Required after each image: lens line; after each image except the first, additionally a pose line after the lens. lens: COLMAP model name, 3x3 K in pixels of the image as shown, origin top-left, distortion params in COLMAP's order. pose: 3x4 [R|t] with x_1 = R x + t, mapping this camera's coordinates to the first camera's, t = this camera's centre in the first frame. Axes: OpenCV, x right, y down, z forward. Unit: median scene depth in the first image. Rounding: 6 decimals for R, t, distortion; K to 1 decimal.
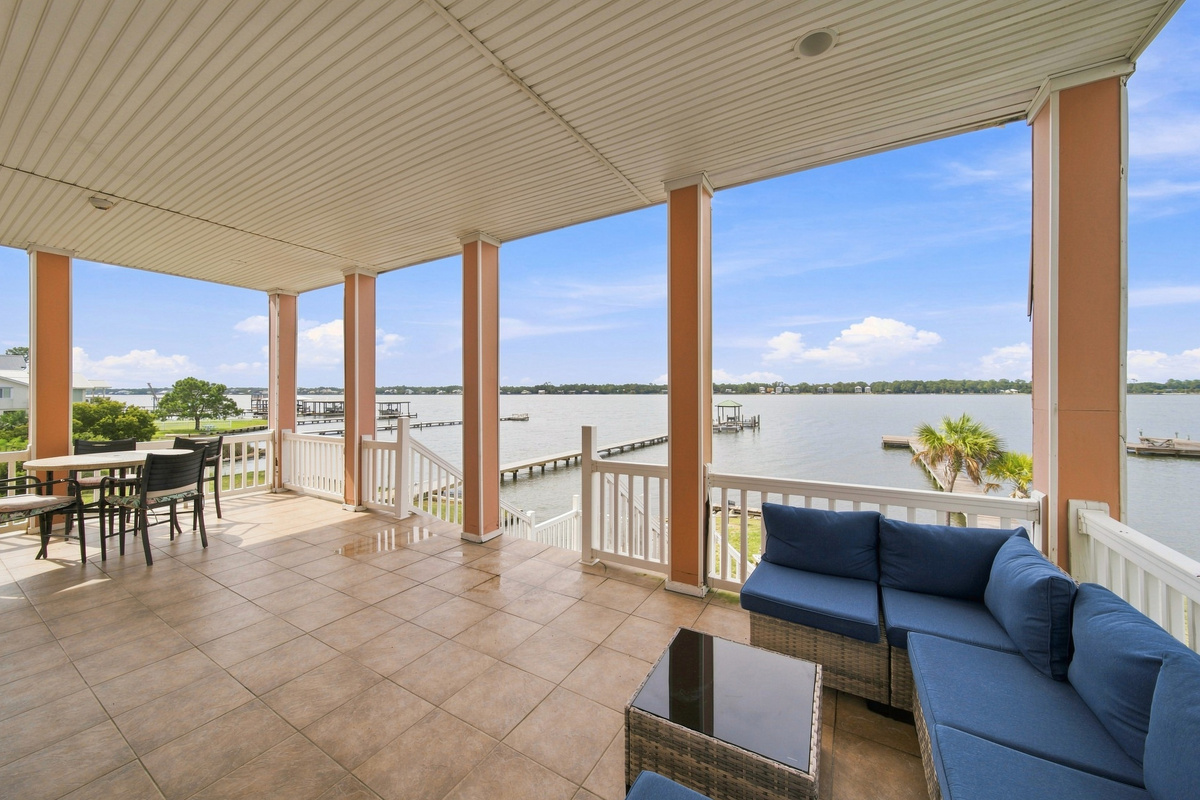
lens RADIAL K [[427.7, 0, 598.0], [0, 427.7, 397.3], [0, 0, 1]] dist [-0.001104, -0.000445]
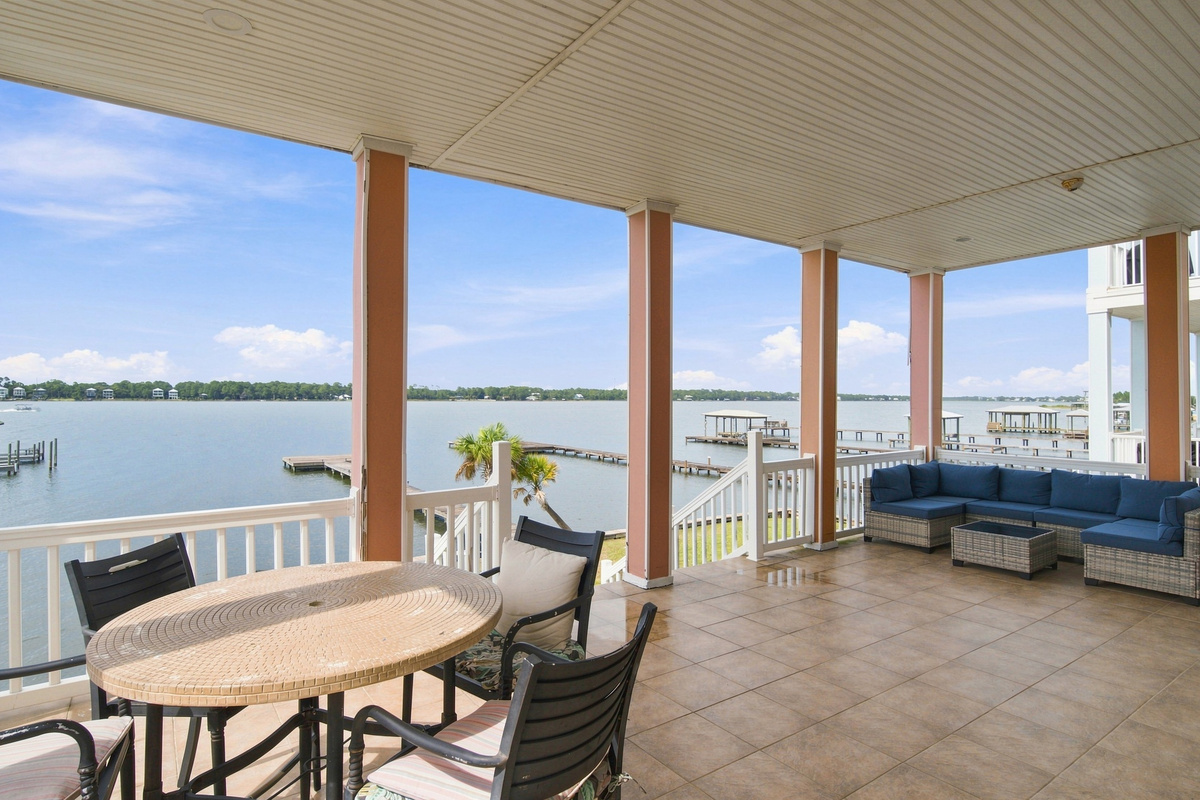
lens RADIAL K [[652.8, 0, 607.2], [0, 652.8, 397.8], [0, 0, 1]] dist [0.001536, -0.001195]
pose [[0.395840, 0.004800, 0.918307, -0.099265], [0.005789, 0.999953, -0.007722, -0.000273], [-0.918301, 0.008373, 0.395793, 0.041770]]
